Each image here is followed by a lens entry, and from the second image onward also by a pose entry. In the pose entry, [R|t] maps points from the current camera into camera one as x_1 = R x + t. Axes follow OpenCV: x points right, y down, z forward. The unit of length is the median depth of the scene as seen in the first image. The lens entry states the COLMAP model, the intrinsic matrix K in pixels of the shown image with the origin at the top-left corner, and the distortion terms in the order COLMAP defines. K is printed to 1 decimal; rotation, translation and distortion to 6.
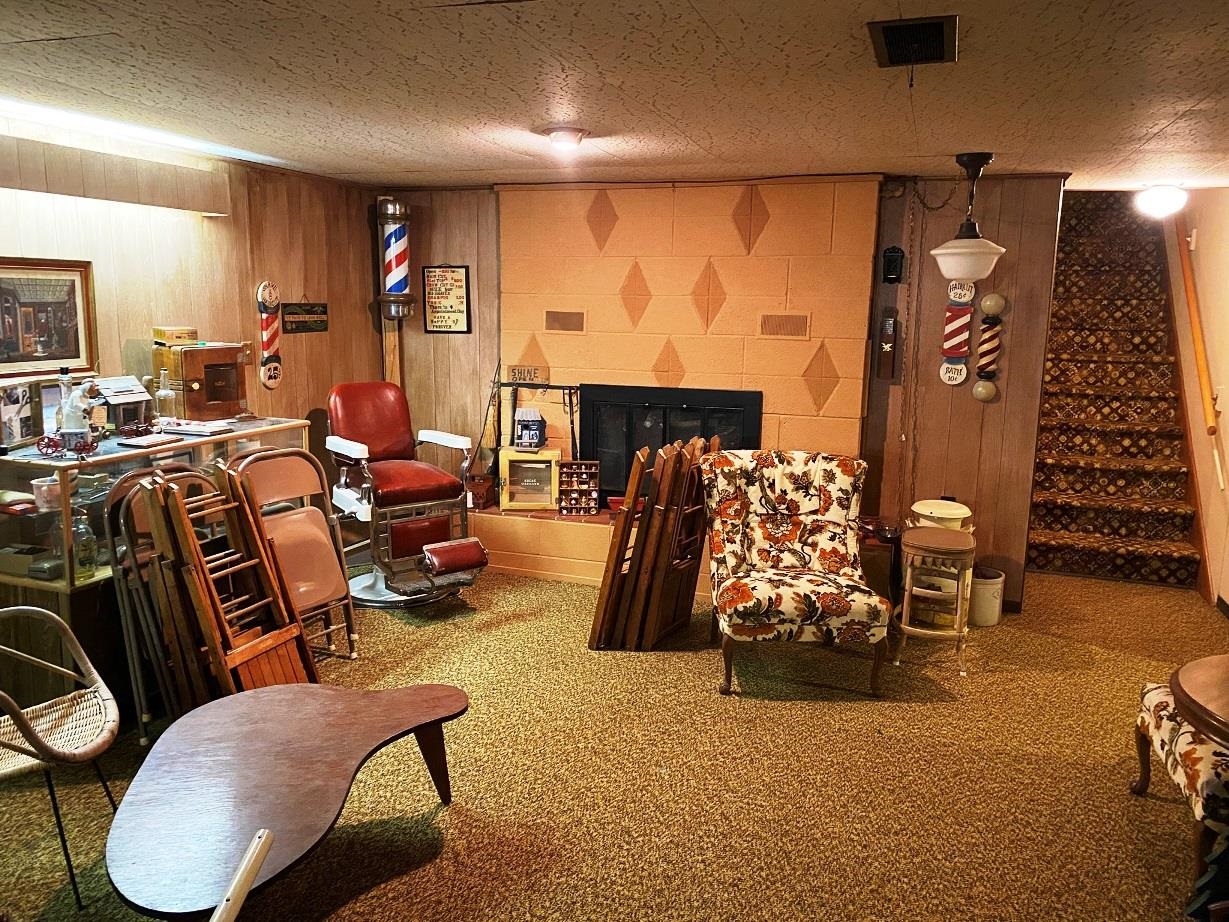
lens RADIAL K [[935.8, 0, 614.4], [0, 935.8, 458.5], [0, 0, 1]] dist [0.046213, -0.023456]
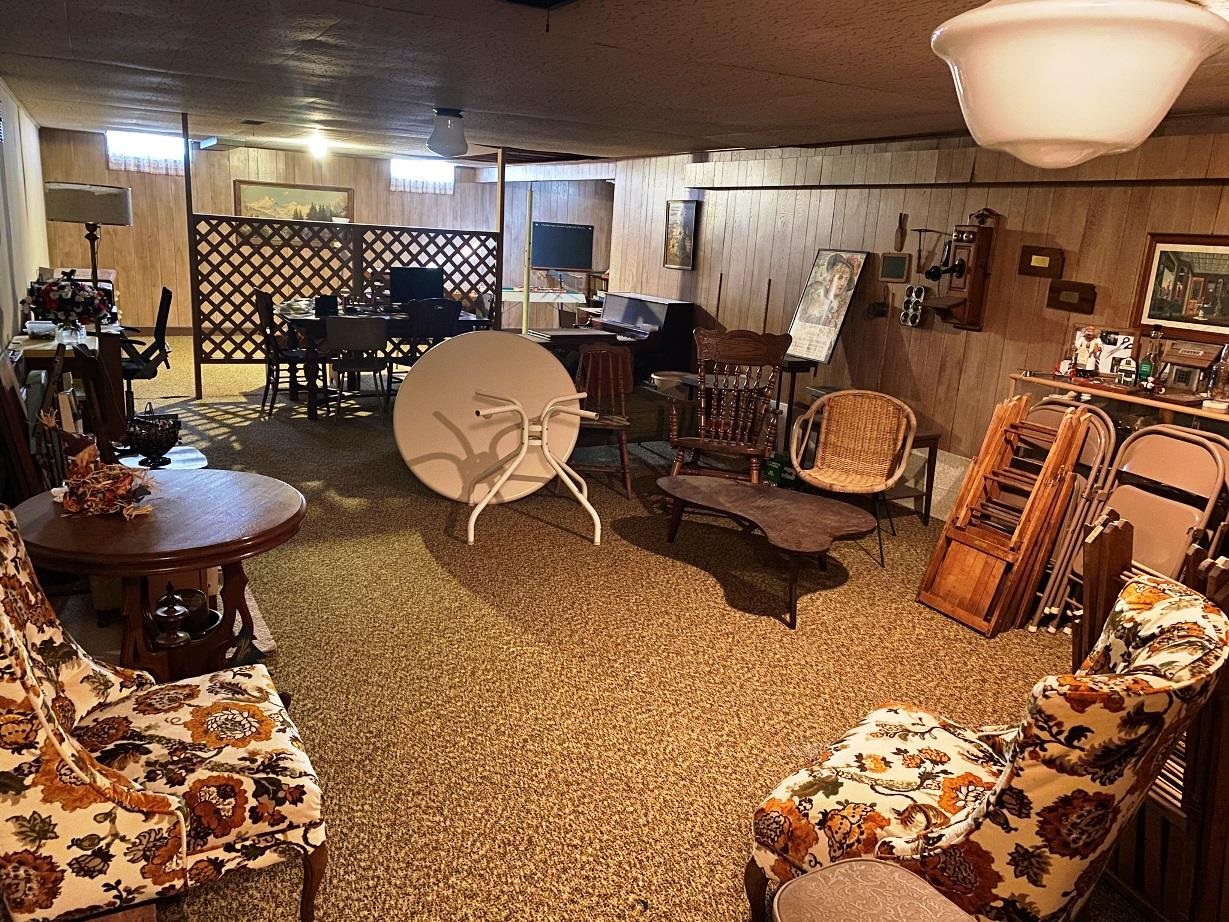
lens RADIAL K [[935.8, 0, 615.4], [0, 935.8, 462.3], [0, 0, 1]] dist [0.046213, -0.023456]
pose [[-0.678992, 0.119385, -0.724374, 0.771709], [-0.197278, 0.920727, 0.336665, -0.203809], [0.707143, 0.371496, -0.601614, 1.294434]]
